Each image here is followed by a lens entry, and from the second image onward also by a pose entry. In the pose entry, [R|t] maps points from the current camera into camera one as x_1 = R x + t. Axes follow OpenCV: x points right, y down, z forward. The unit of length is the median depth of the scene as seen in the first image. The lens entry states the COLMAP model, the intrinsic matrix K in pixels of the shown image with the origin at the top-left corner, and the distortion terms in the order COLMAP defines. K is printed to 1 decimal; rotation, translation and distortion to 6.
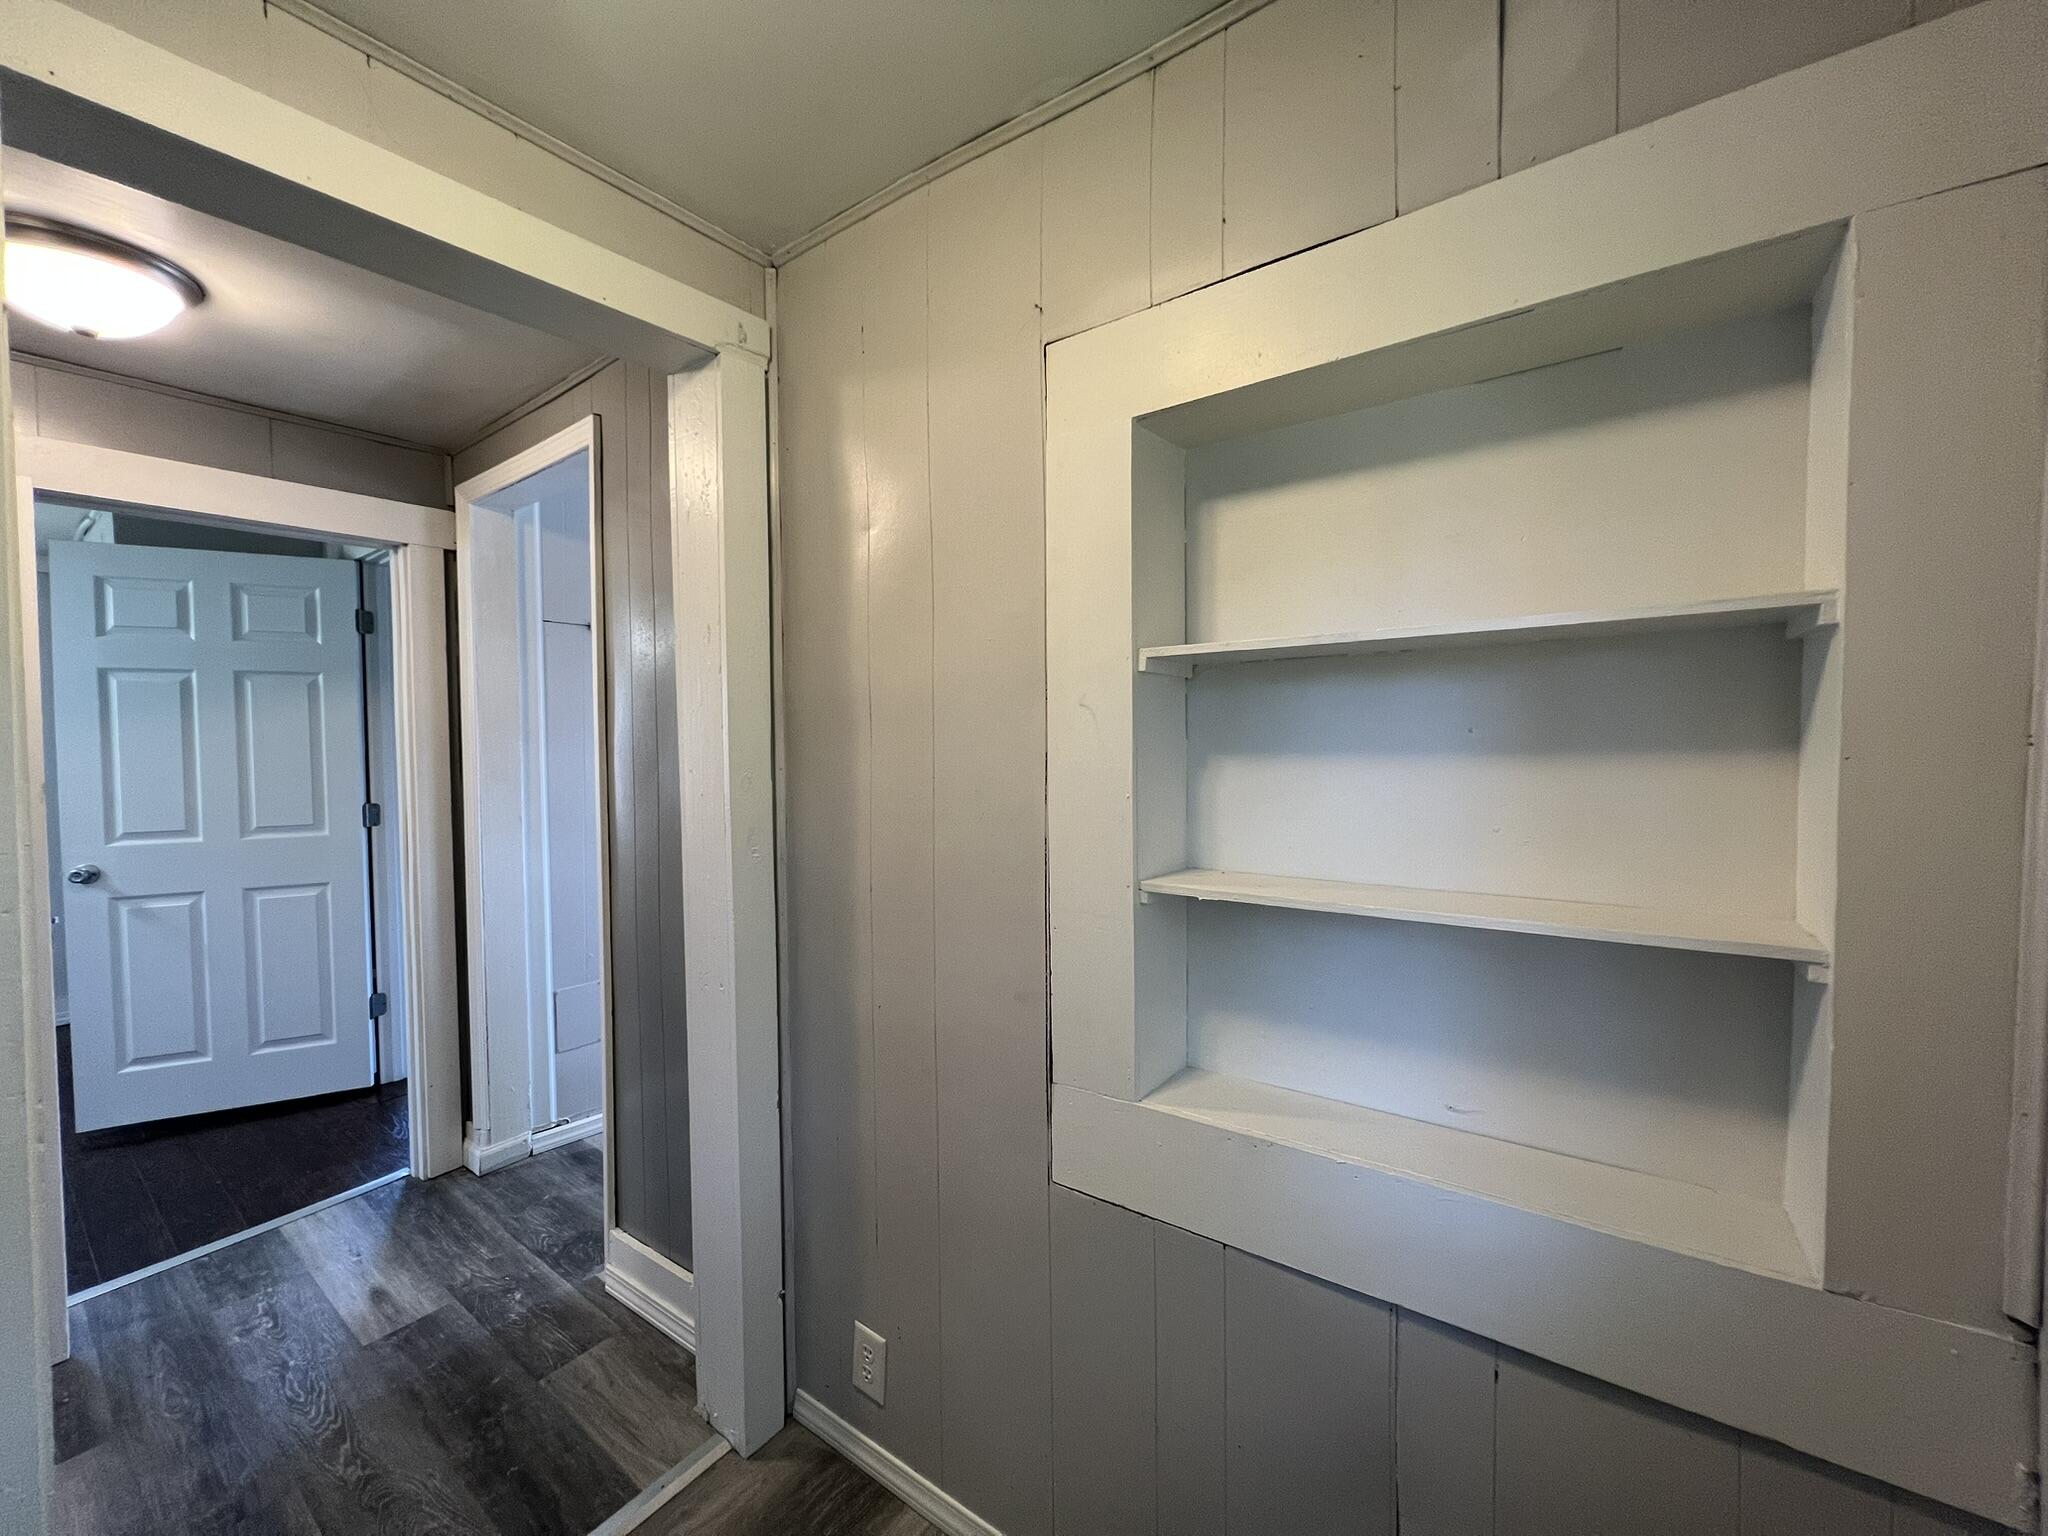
lens RADIAL K [[815.9, 0, 1028.9], [0, 815.9, 772.7], [0, 0, 1]] dist [-0.011672, 0.000832]
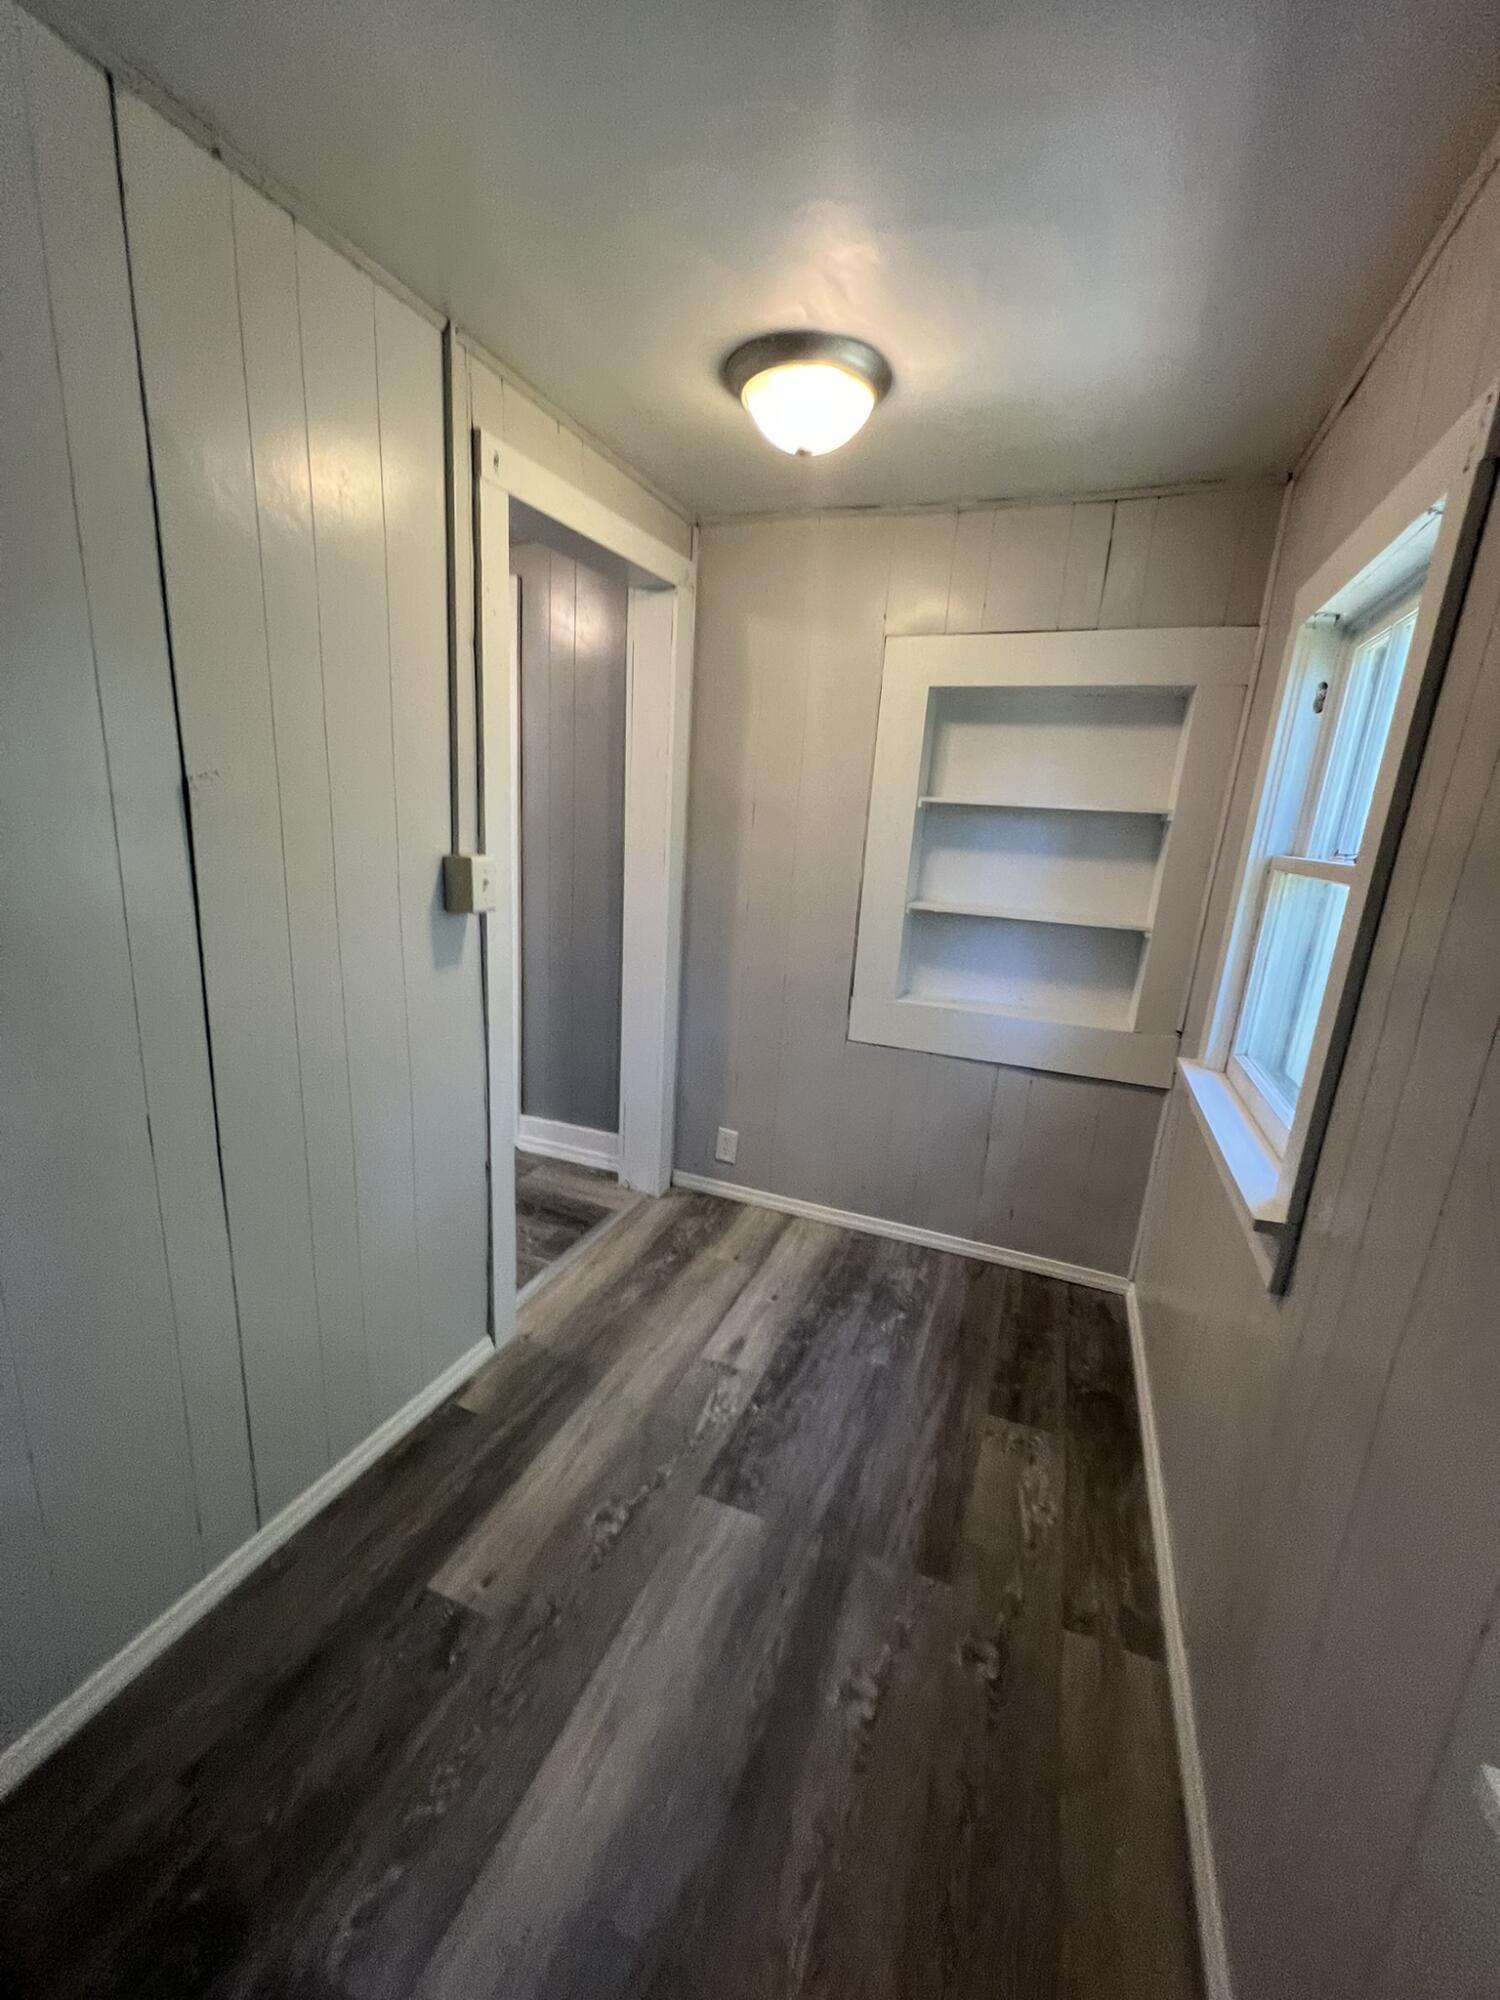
lens RADIAL K [[796.8, 0, 749.0], [0, 796.8, 1003.2], [0, 0, 1]] dist [-0.011672, 0.000832]
pose [[0.964107, 0.008410, 0.265381, -0.818051], [-0.062724, 0.978423, 0.196861, -0.002902], [-0.257999, -0.206441, 0.943832, -0.963924]]
